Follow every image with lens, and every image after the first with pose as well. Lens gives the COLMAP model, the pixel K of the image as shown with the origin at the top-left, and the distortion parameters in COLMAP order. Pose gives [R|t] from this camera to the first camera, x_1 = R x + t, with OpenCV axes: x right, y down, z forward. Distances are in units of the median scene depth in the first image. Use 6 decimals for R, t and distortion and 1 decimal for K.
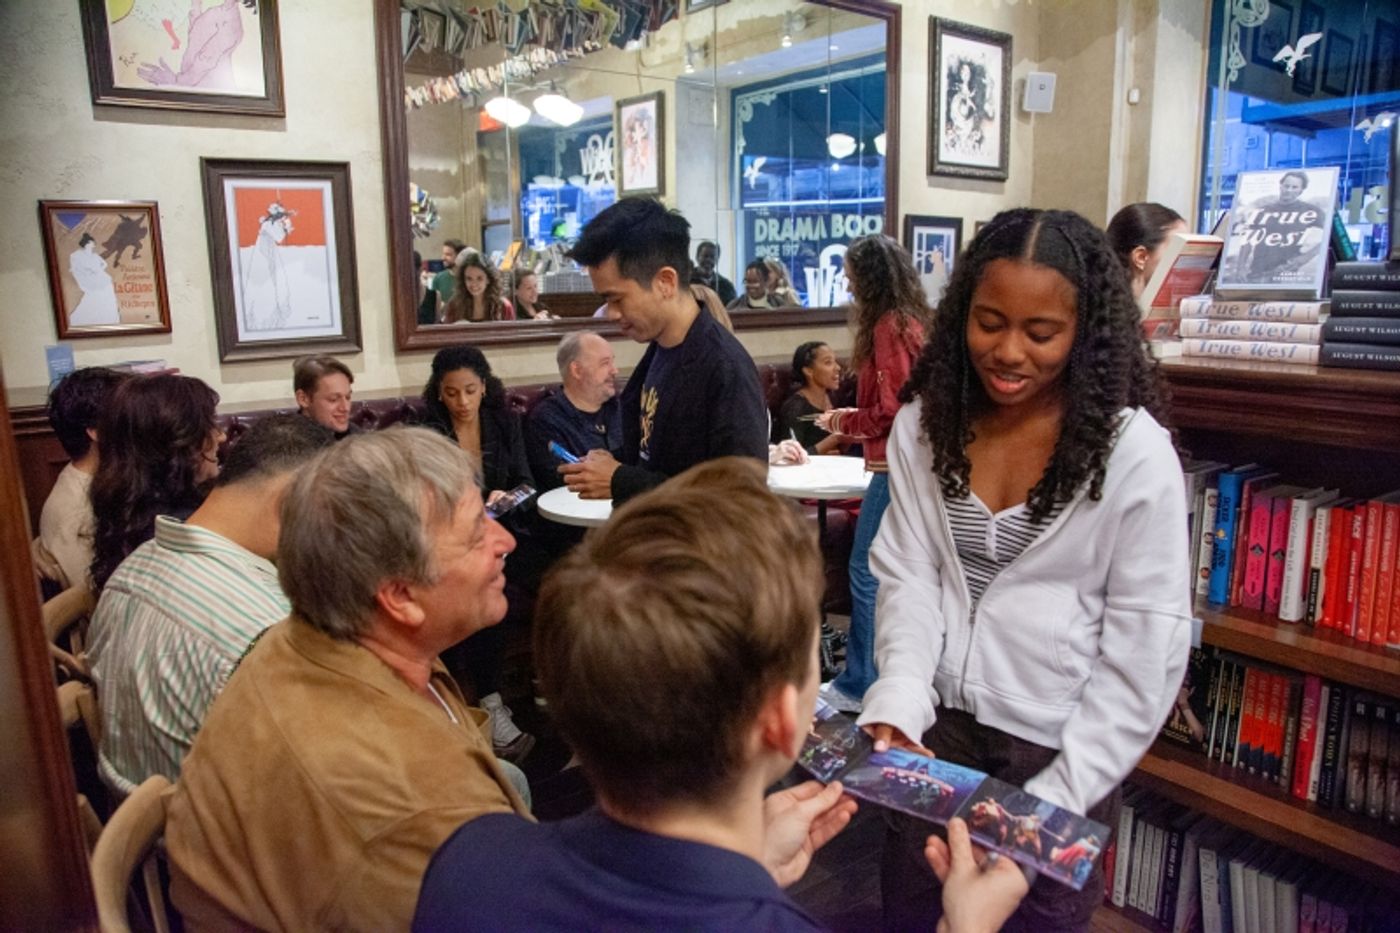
lens RADIAL K [[1058.7, 0, 704.1], [0, 1058.7, 461.2], [0, 0, 1]] dist [-0.045559, 0.003720]
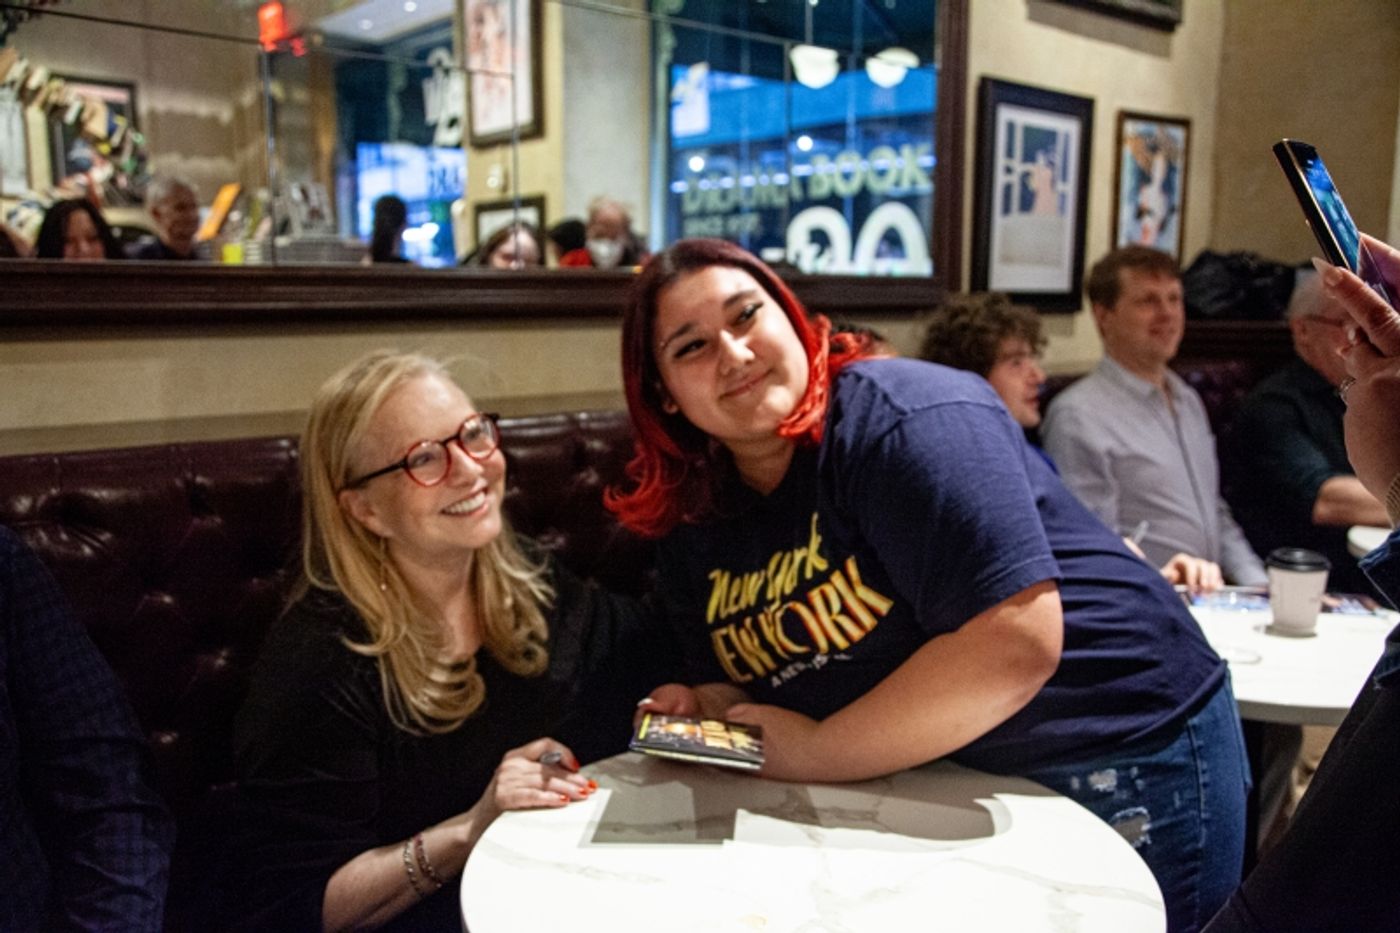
lens RADIAL K [[1058.7, 0, 700.3], [0, 1058.7, 464.9], [0, 0, 1]] dist [-0.045559, 0.003720]
pose [[0.999633, 0.000028, 0.027099, 0.056355], [0.001347, 0.998712, -0.050713, -0.043319], [-0.027065, 0.050731, 0.998346, 0.544346]]
